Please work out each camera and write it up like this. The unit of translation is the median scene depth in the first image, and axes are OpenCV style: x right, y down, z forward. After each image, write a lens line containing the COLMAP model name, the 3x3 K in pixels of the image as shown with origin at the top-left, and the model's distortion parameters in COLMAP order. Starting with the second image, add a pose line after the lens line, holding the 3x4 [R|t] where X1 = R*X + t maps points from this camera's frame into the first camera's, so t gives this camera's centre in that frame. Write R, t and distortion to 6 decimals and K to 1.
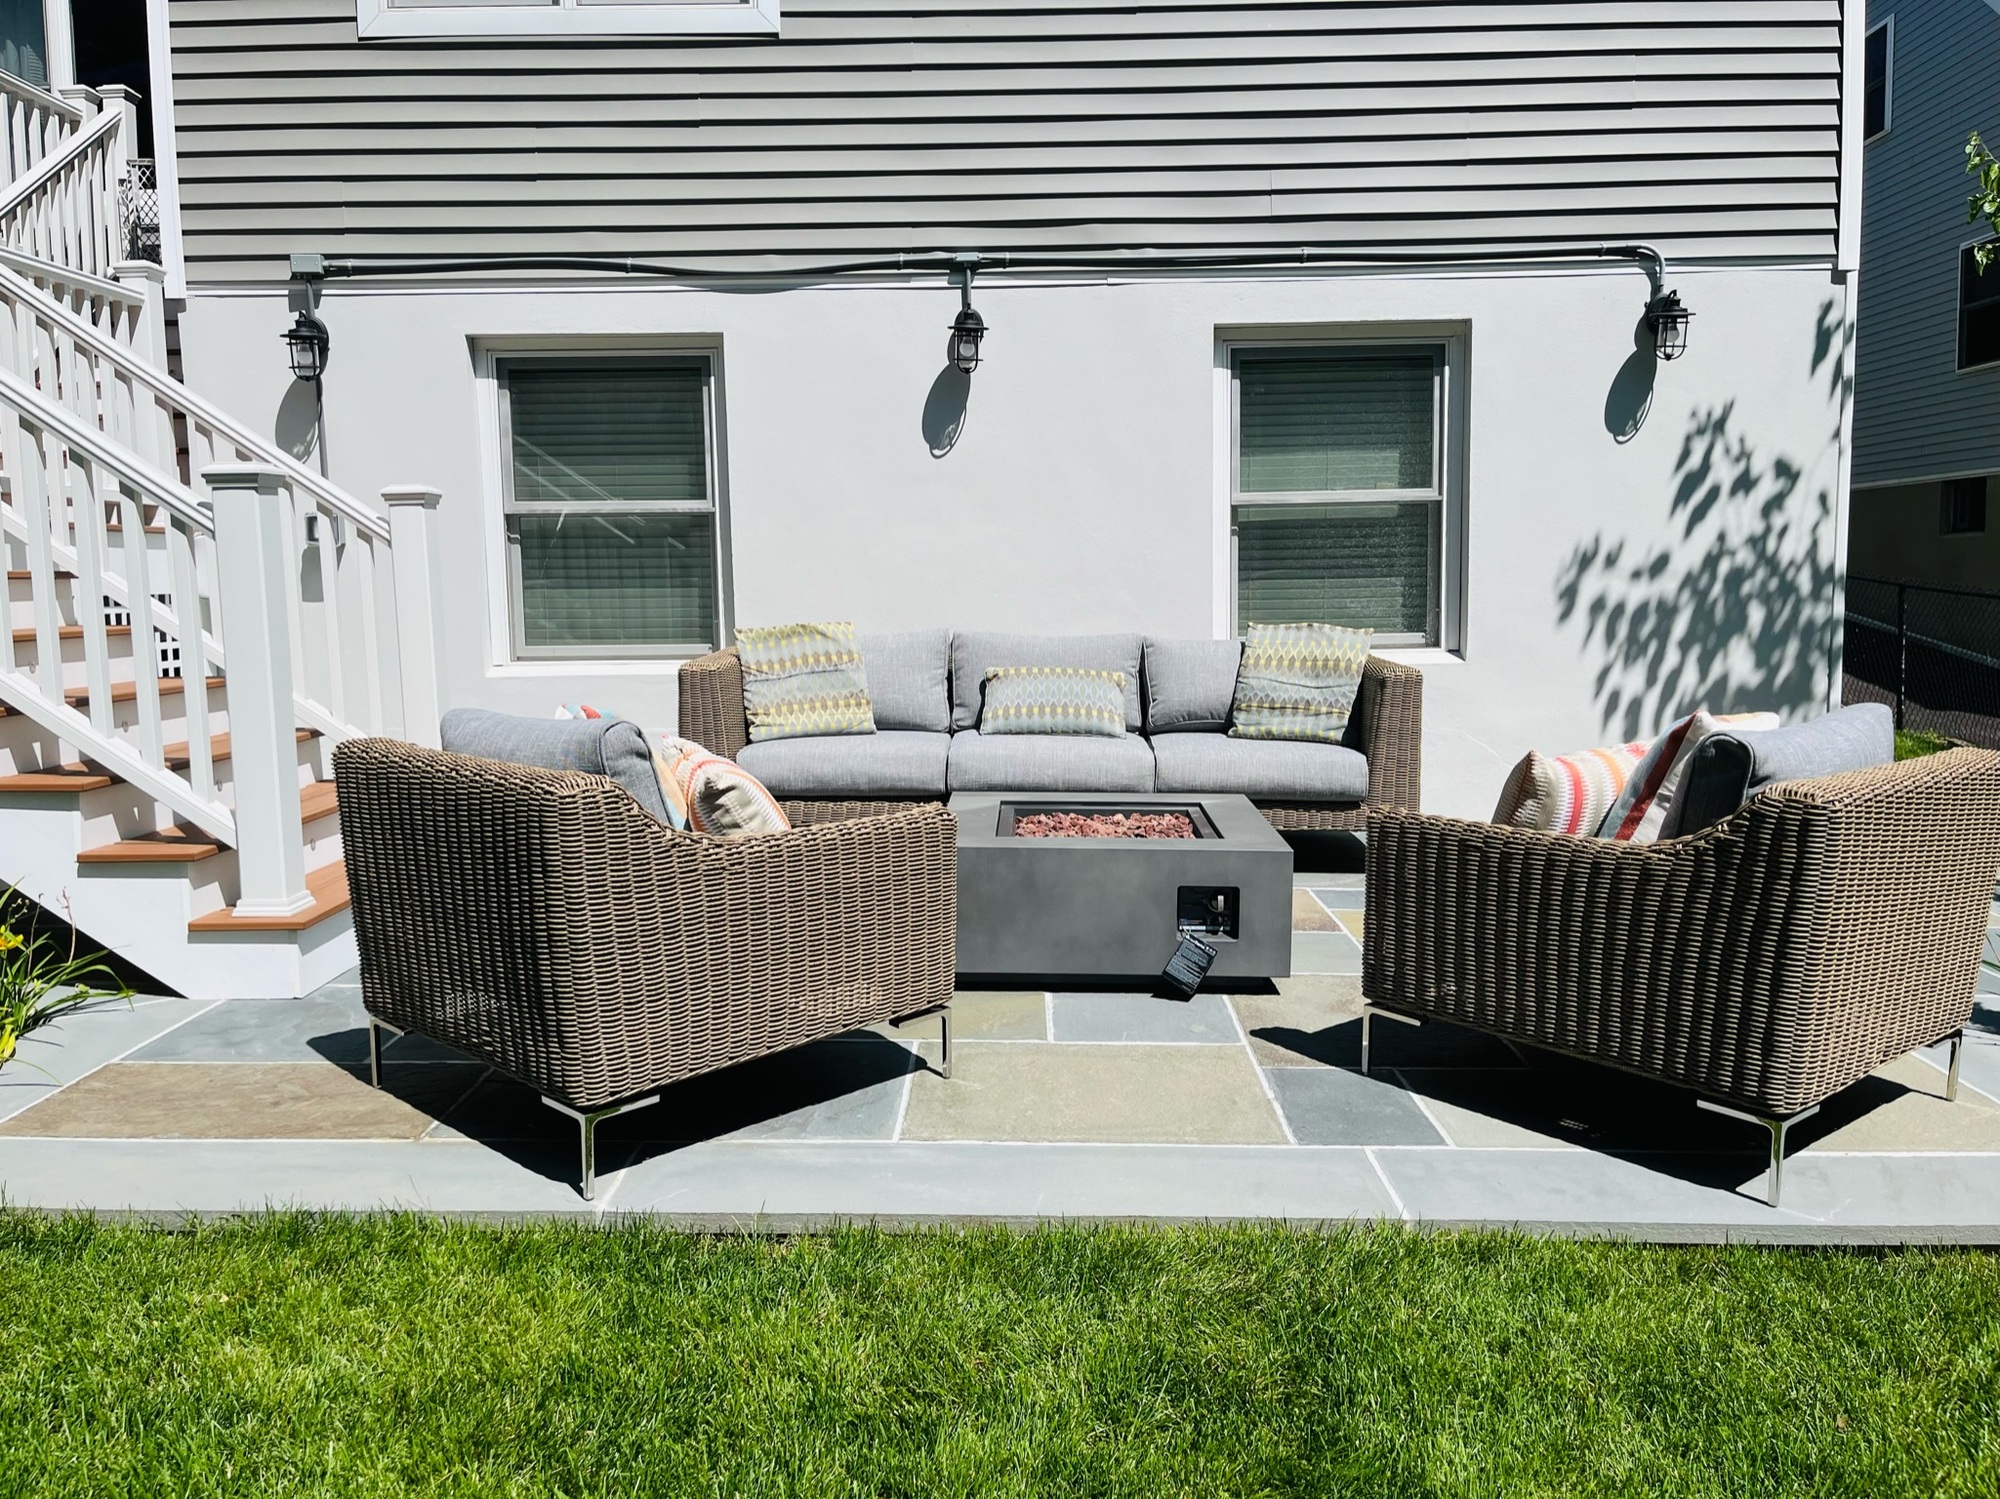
lens RADIAL K [[1536.5, 0, 982.1], [0, 1536.5, 745.6], [0, 0, 1]] dist [0.045302, -0.041789]
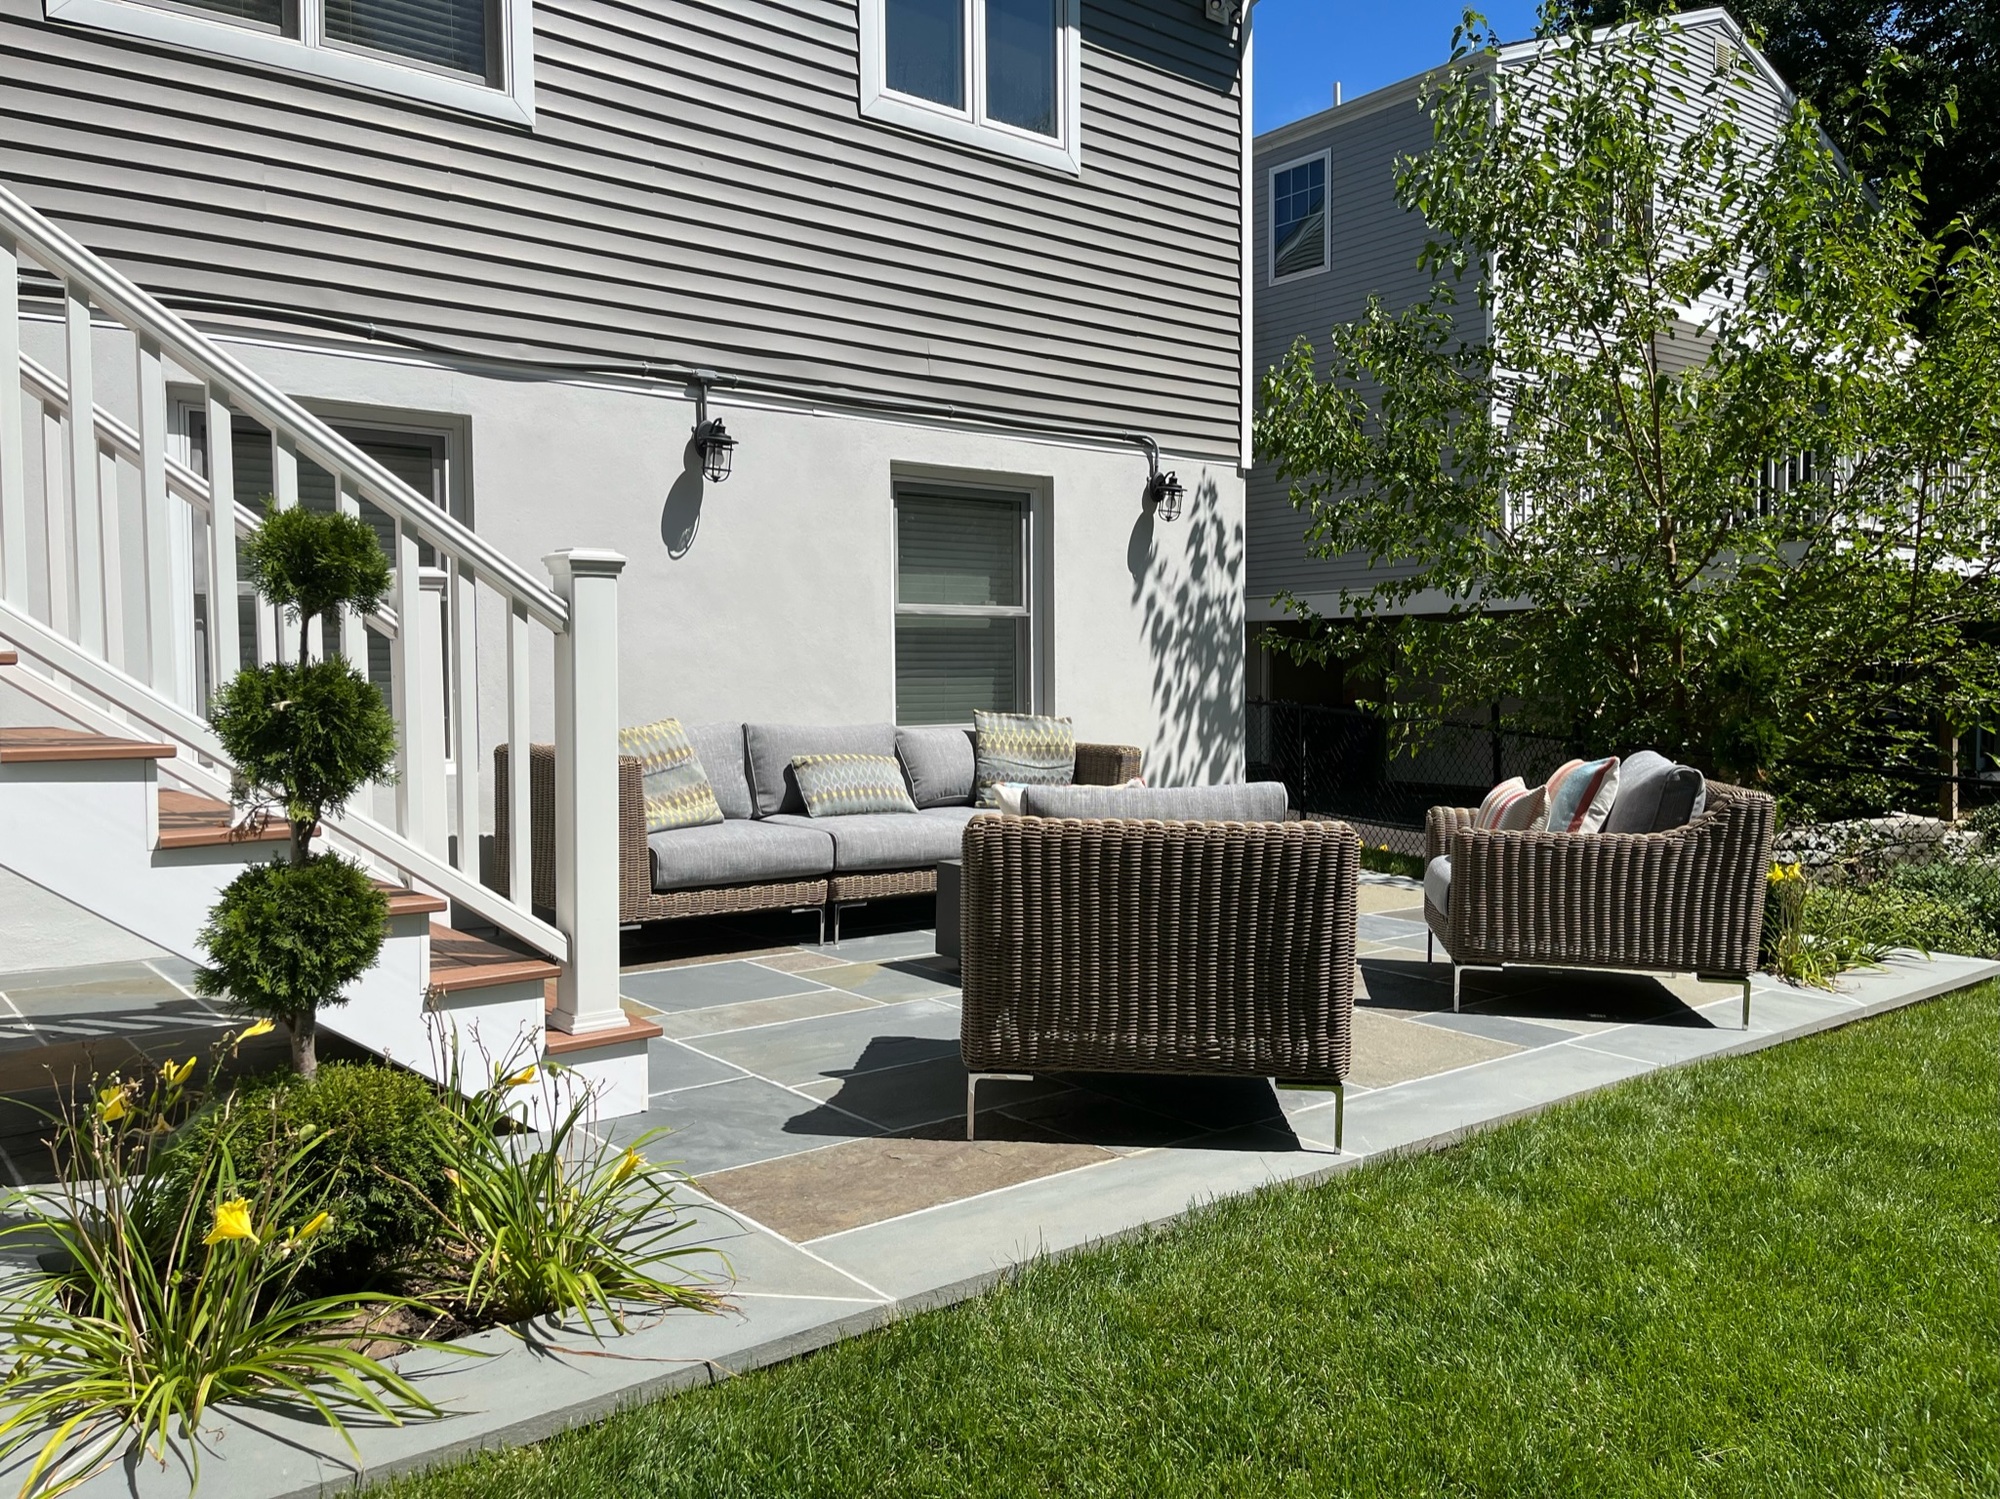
lens RADIAL K [[1536.5, 0, 1003.6], [0, 1536.5, 750.8], [0, 0, 1]] dist [0.045302, -0.041789]
pose [[0.756819, -0.023801, 0.653191, -0.601037], [0.064041, 0.997229, -0.037863, -0.004476], [-0.650480, 0.070486, 0.756246, 0.086301]]
